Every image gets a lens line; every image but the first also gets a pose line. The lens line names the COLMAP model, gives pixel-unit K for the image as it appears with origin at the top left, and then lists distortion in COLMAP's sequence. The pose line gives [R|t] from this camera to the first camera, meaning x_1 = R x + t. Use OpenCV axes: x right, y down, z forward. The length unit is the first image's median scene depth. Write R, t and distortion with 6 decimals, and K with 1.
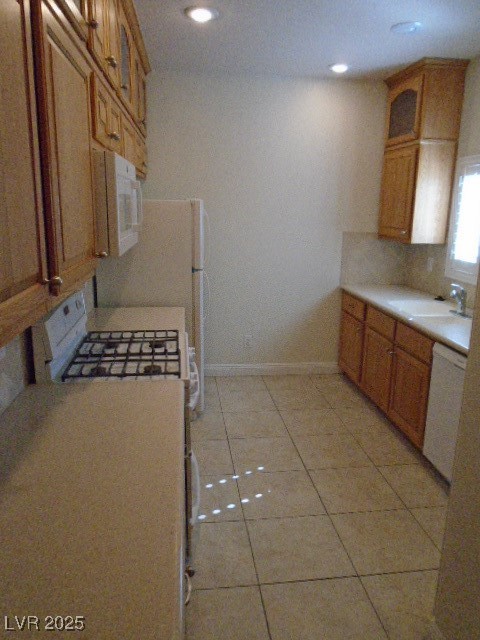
lens RADIAL K [[486.8, 0, 240.0], [0, 486.8, 320.0], [0, 0, 1]] dist [-0.026952, 0.003646]
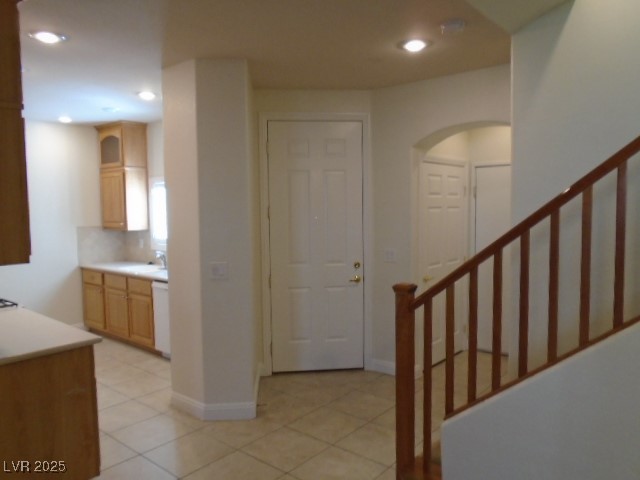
lens RADIAL K [[486.8, 0, 320.0], [0, 486.8, 240.0], [0, 0, 1]] dist [-0.026952, 0.003646]
pose [[0.734710, -0.076864, 0.674012, -0.262243], [0.184334, 0.978798, -0.089312, 0.133431], [-0.652857, 0.189861, 0.733301, -0.577888]]
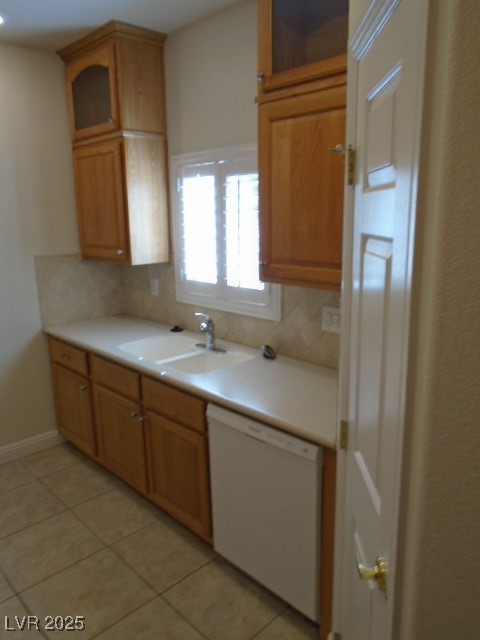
lens RADIAL K [[486.8, 0, 240.0], [0, 486.8, 320.0], [0, 0, 1]] dist [-0.026952, 0.003646]
pose [[0.800125, -0.162650, 0.577360, 0.030948], [0.169720, 0.984590, 0.042168, -0.080882], [-0.575321, 0.064250, 0.815400, 0.292116]]
